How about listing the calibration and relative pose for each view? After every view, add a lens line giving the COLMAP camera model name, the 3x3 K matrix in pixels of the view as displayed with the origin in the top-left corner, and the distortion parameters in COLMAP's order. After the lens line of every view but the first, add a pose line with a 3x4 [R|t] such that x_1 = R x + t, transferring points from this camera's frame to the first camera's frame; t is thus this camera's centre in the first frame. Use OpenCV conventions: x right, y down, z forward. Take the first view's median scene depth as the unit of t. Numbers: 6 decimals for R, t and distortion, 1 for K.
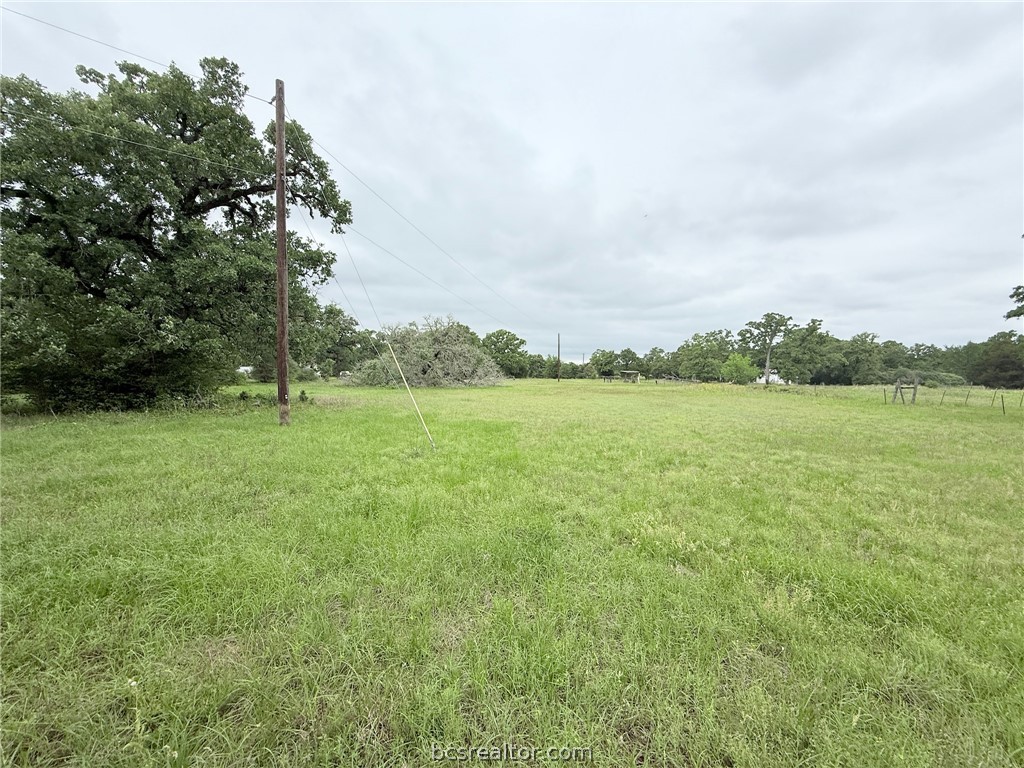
lens RADIAL K [[414.0, 0, 512.5], [0, 414.0, 386.8], [0, 0, 1]] dist [-0.000215, 0.000554]
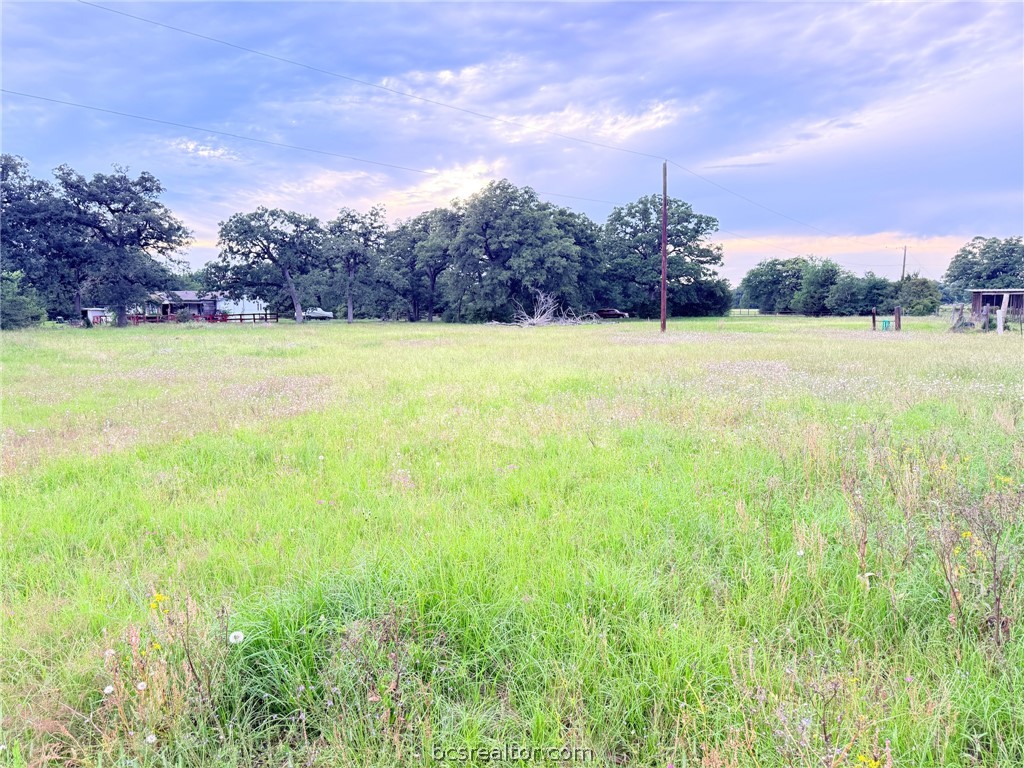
lens RADIAL K [[728.1, 0, 509.9], [0, 728.1, 390.4], [0, 0, 1]] dist [0.079988, -0.071964]
pose [[0.914646, 0.028668, -0.403238, 0.138832], [0.003635, 0.996859, 0.079116, -0.007346], [0.404240, -0.073829, 0.911668, 0.285532]]
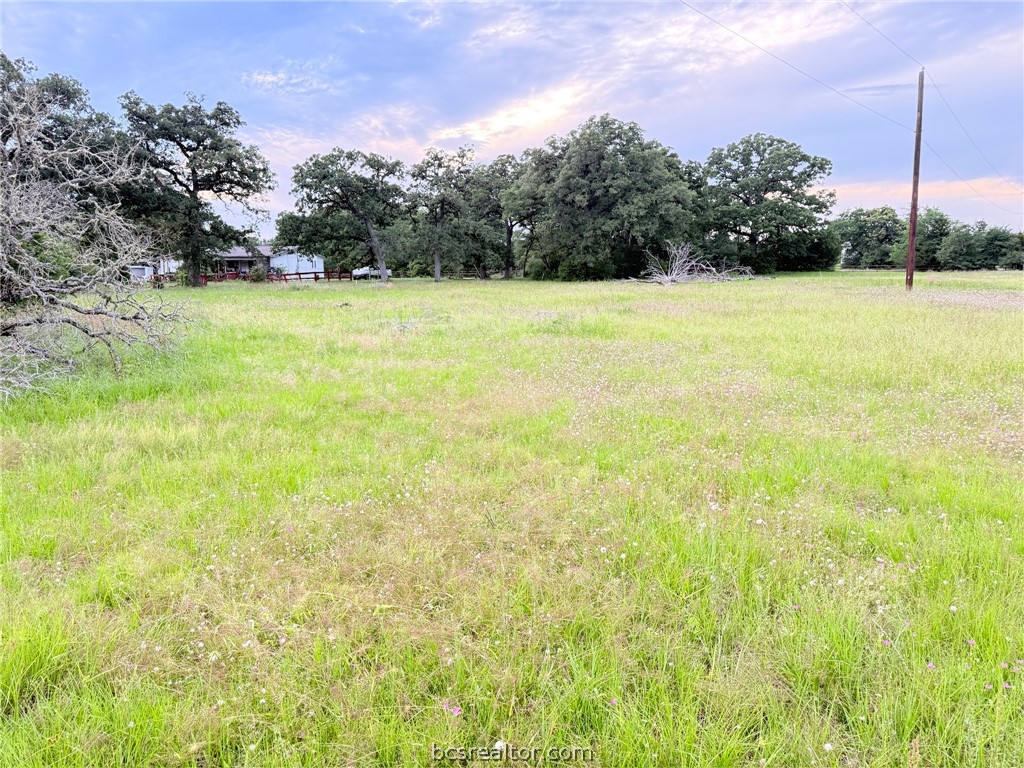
lens RADIAL K [[728.1, 0, 507.1], [0, 728.1, 385.5], [0, 0, 1]] dist [0.079988, -0.071964]
pose [[0.908827, 0.046147, -0.414613, 0.051291], [0.008106, 0.991722, 0.128148, -0.008002], [0.417094, -0.119825, 0.900930, 0.316562]]
